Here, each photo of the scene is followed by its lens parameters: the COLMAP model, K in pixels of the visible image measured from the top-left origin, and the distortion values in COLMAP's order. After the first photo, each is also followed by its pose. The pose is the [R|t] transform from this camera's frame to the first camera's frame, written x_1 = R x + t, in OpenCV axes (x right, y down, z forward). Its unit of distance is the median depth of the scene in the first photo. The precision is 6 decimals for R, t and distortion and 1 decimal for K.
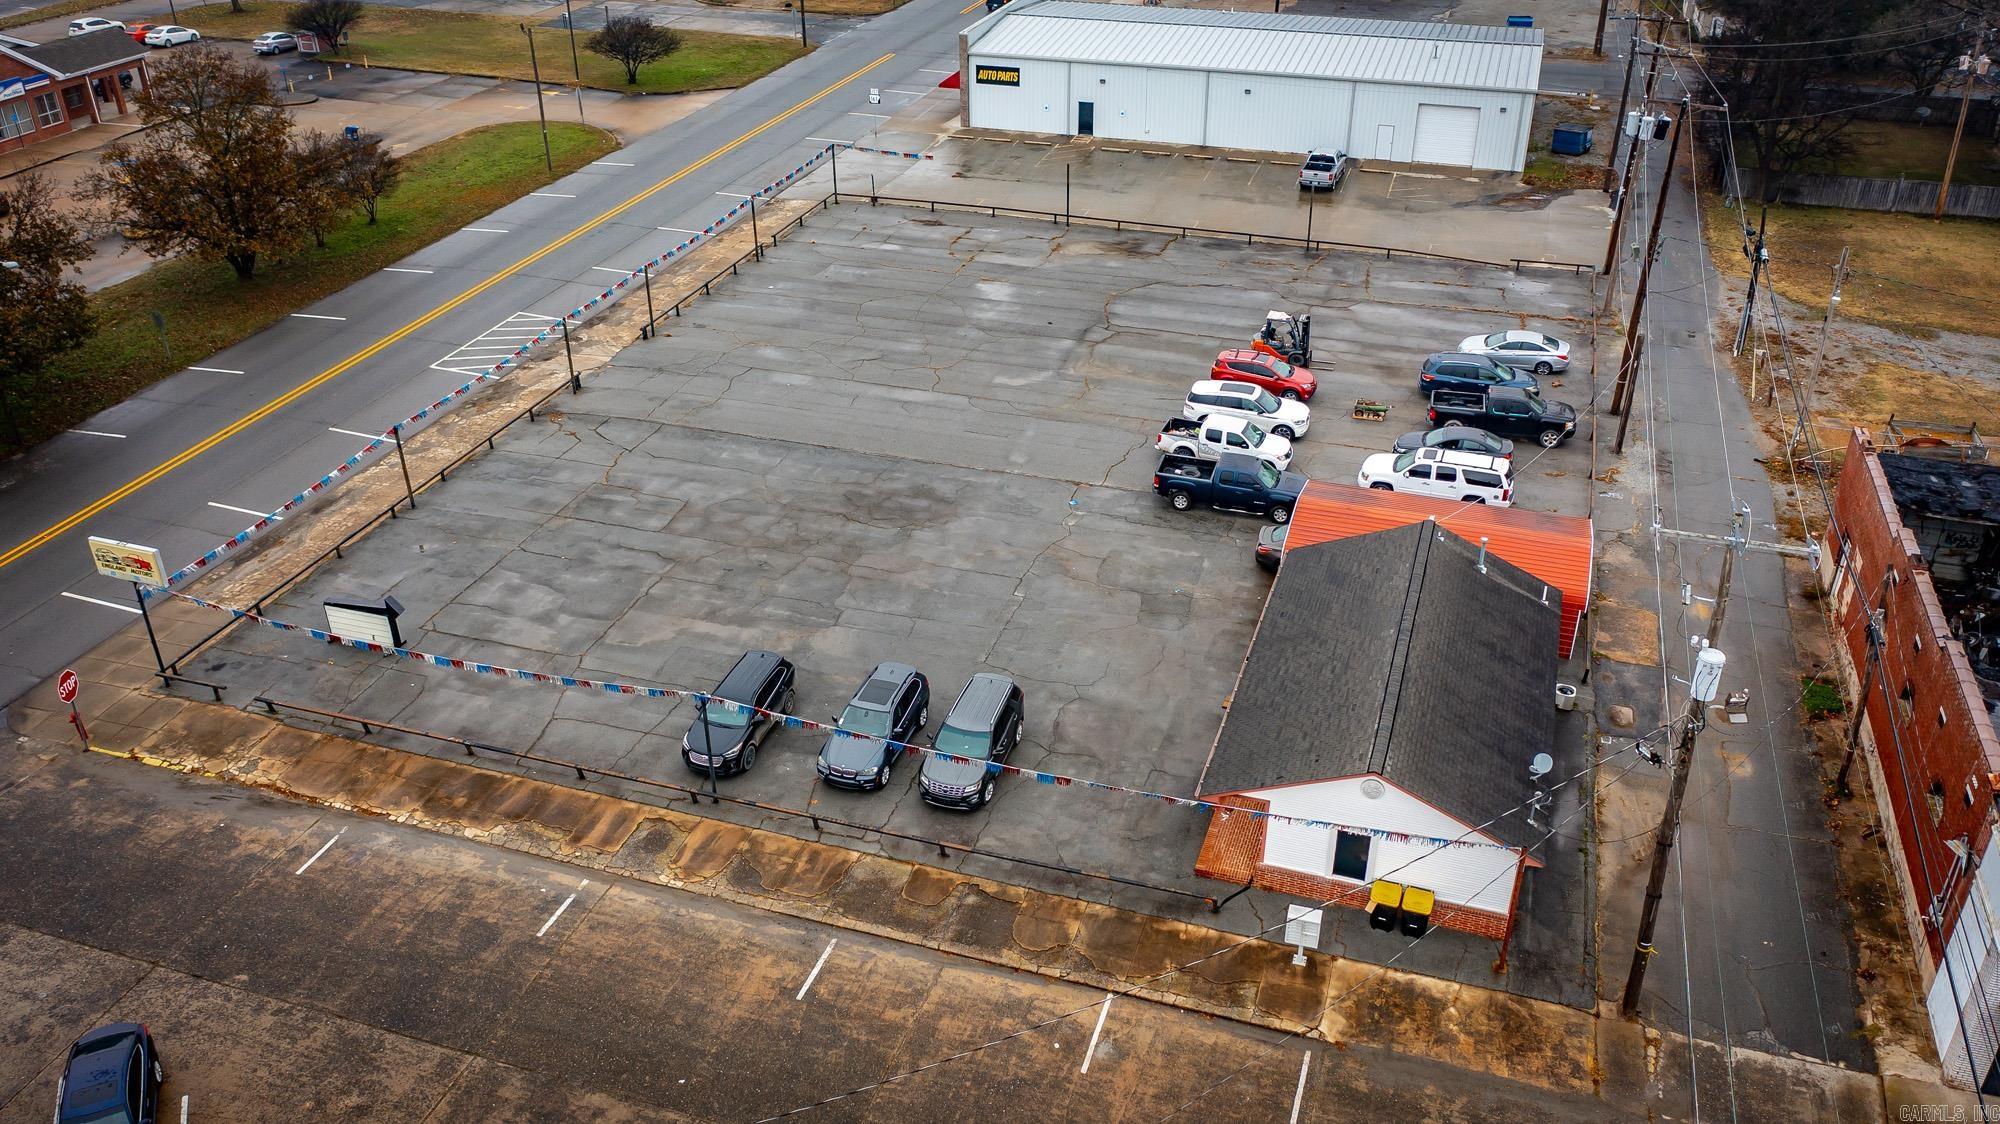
lens RADIAL K [[1582.2, 0, 994.0], [0, 1582.2, 564.5], [0, 0, 1]] dist [-0.014647, 0.006951]
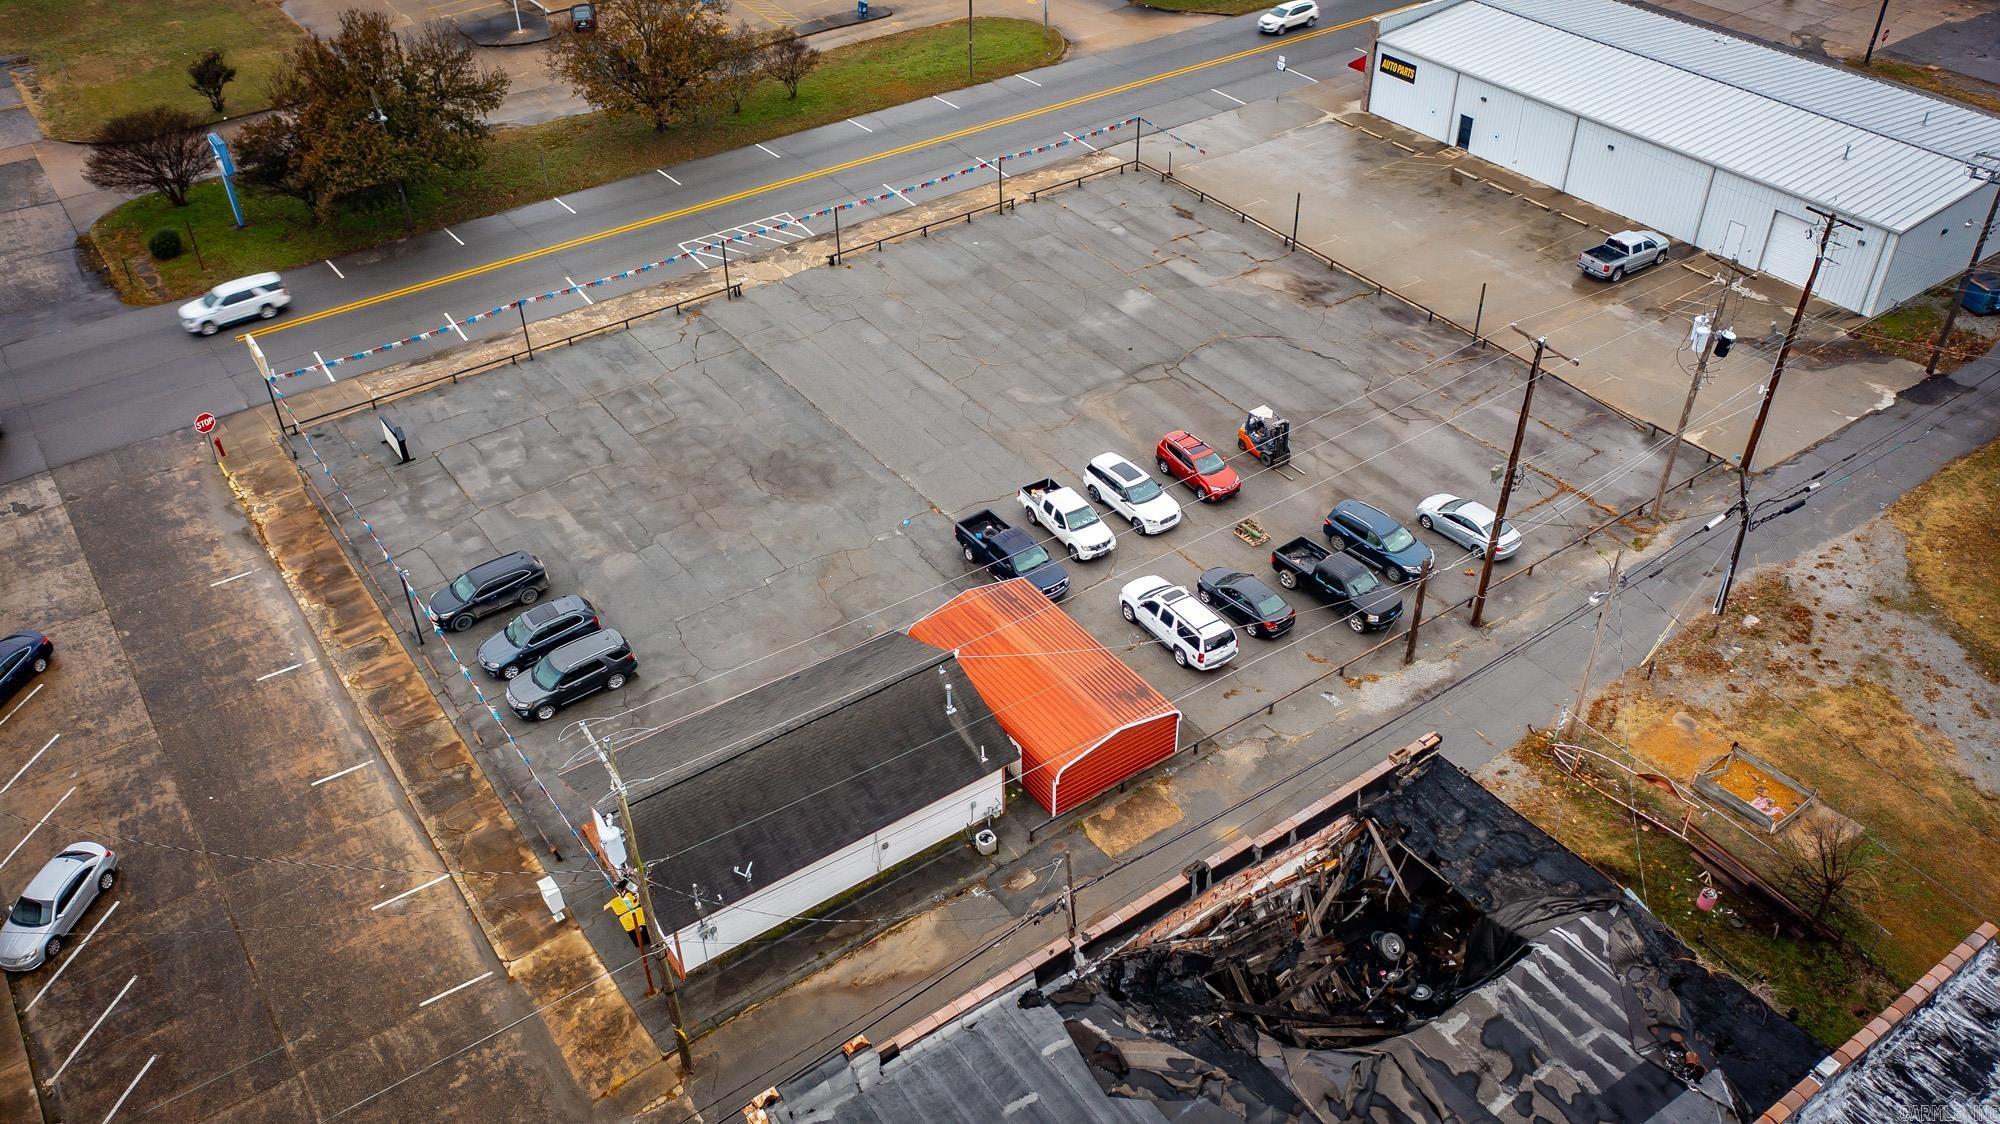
lens RADIAL K [[1582.2, 0, 994.0], [0, 1582.2, 564.5], [0, 0, 1]] dist [-0.014647, 0.006951]
pose [[0.804999, 0.355675, -0.474839, 0.610657], [-0.288789, 0.934063, 0.210066, -0.250559], [0.518245, -0.031975, 0.854634, 0.030440]]
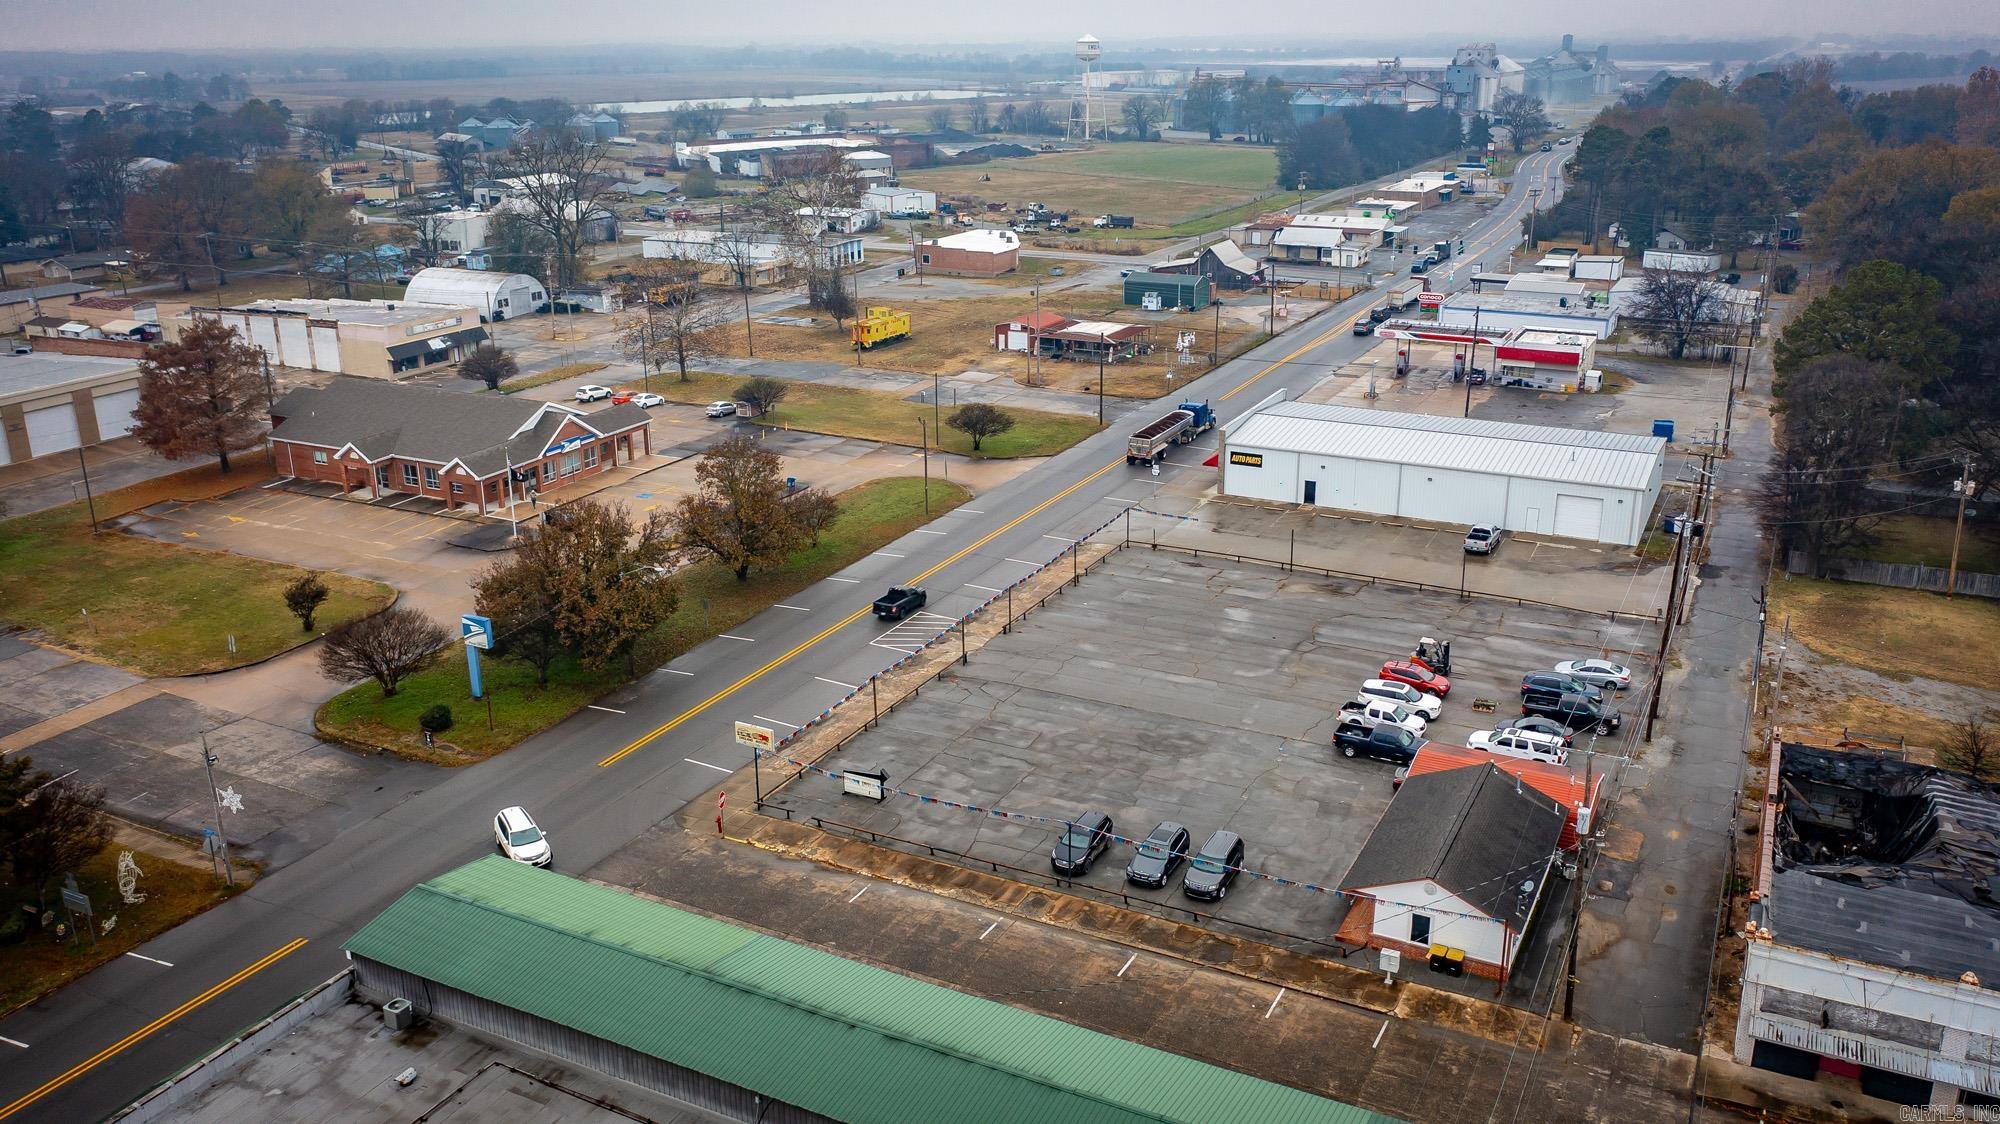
lens RADIAL K [[1582.2, 0, 994.0], [0, 1582.2, 564.5], [0, 0, 1]] dist [-0.014647, 0.006951]
pose [[0.987464, 0.047428, -0.150552, -0.004528], [-0.075784, 0.979123, -0.188614, 0.093045], [0.138463, 0.197659, 0.970443, -0.570560]]
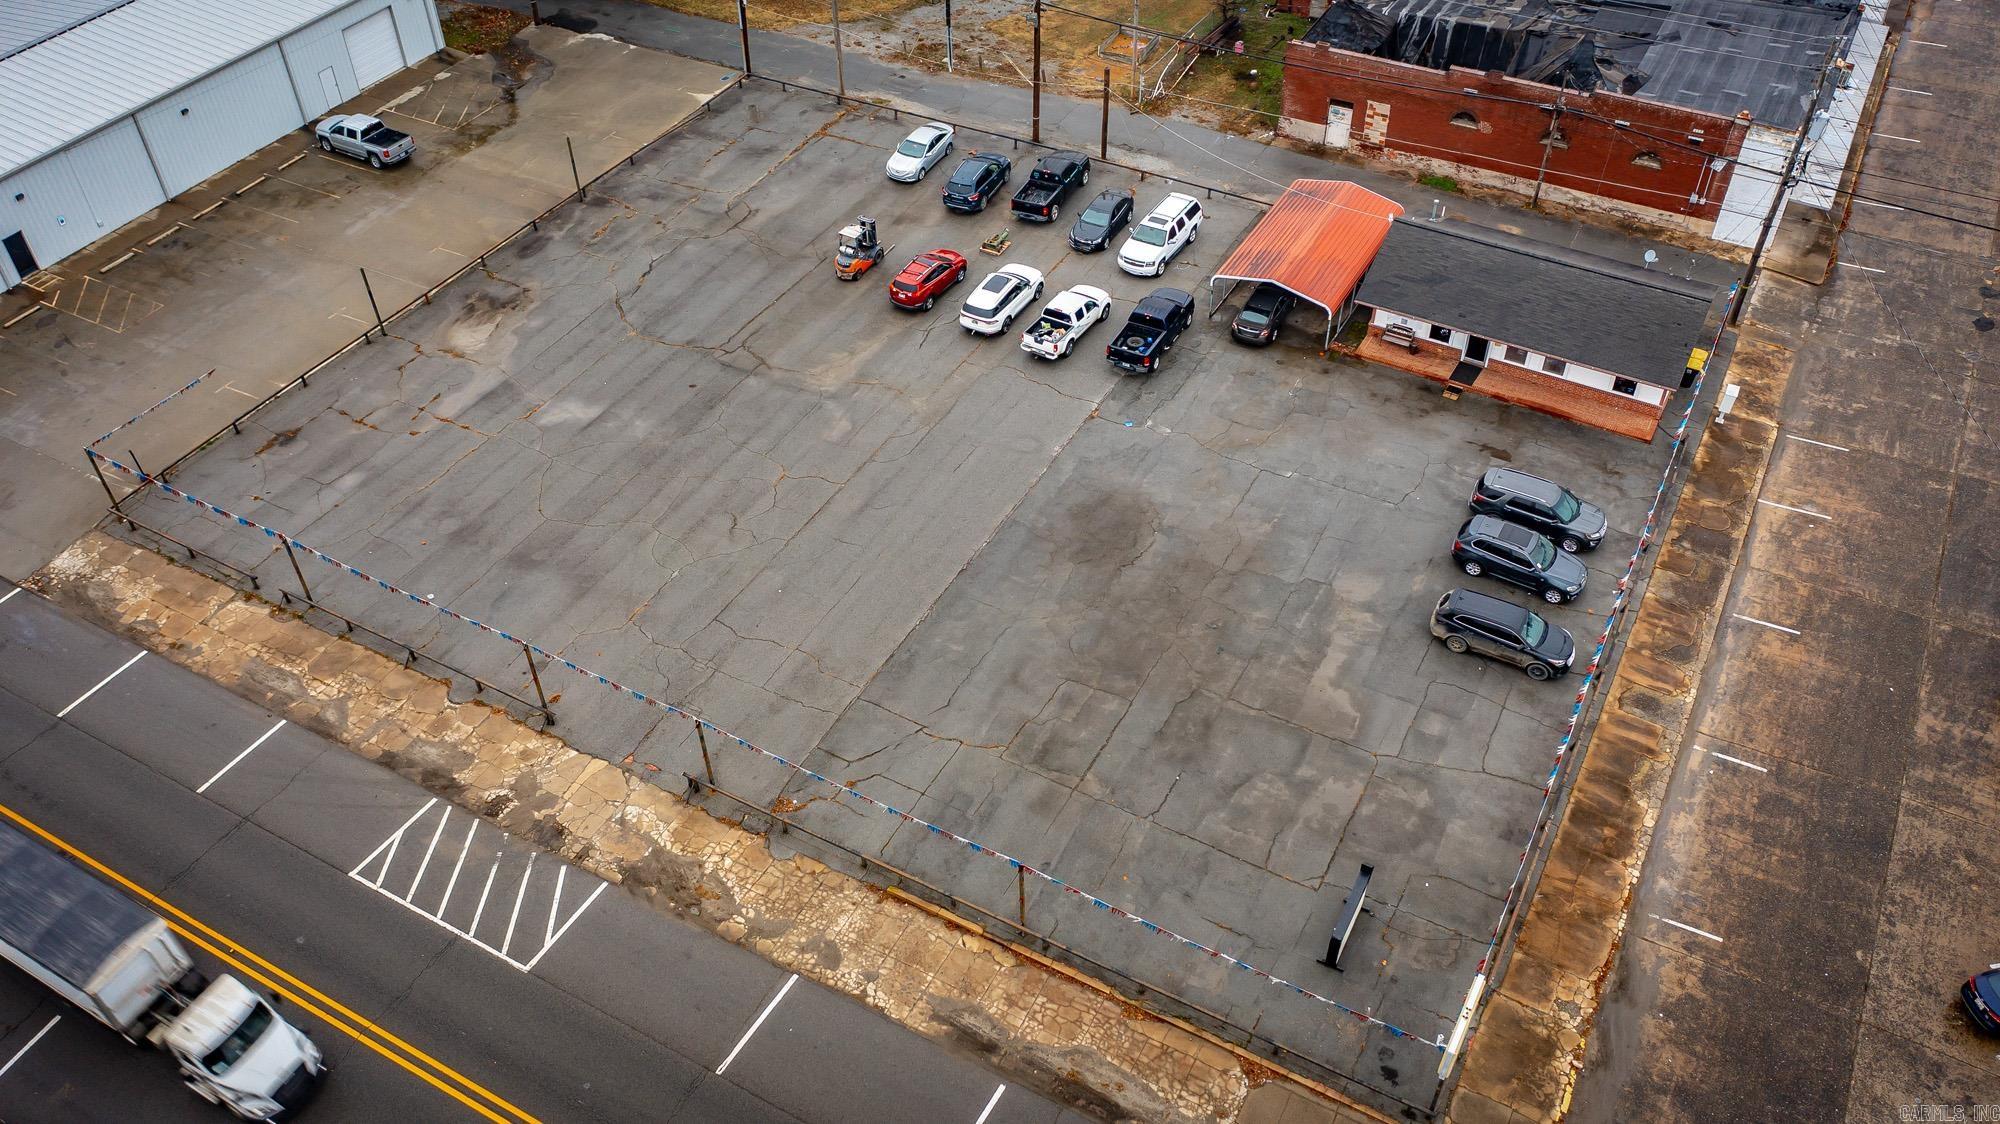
lens RADIAL K [[1582.2, 0, 994.0], [0, 1582.2, 564.5], [0, 0, 1]] dist [-0.014647, 0.006951]
pose [[0.185591, -0.663541, 0.724755, -0.754356], [0.501882, 0.698117, 0.510634, -0.527613], [-0.844790, 0.268972, 0.462584, 0.546667]]
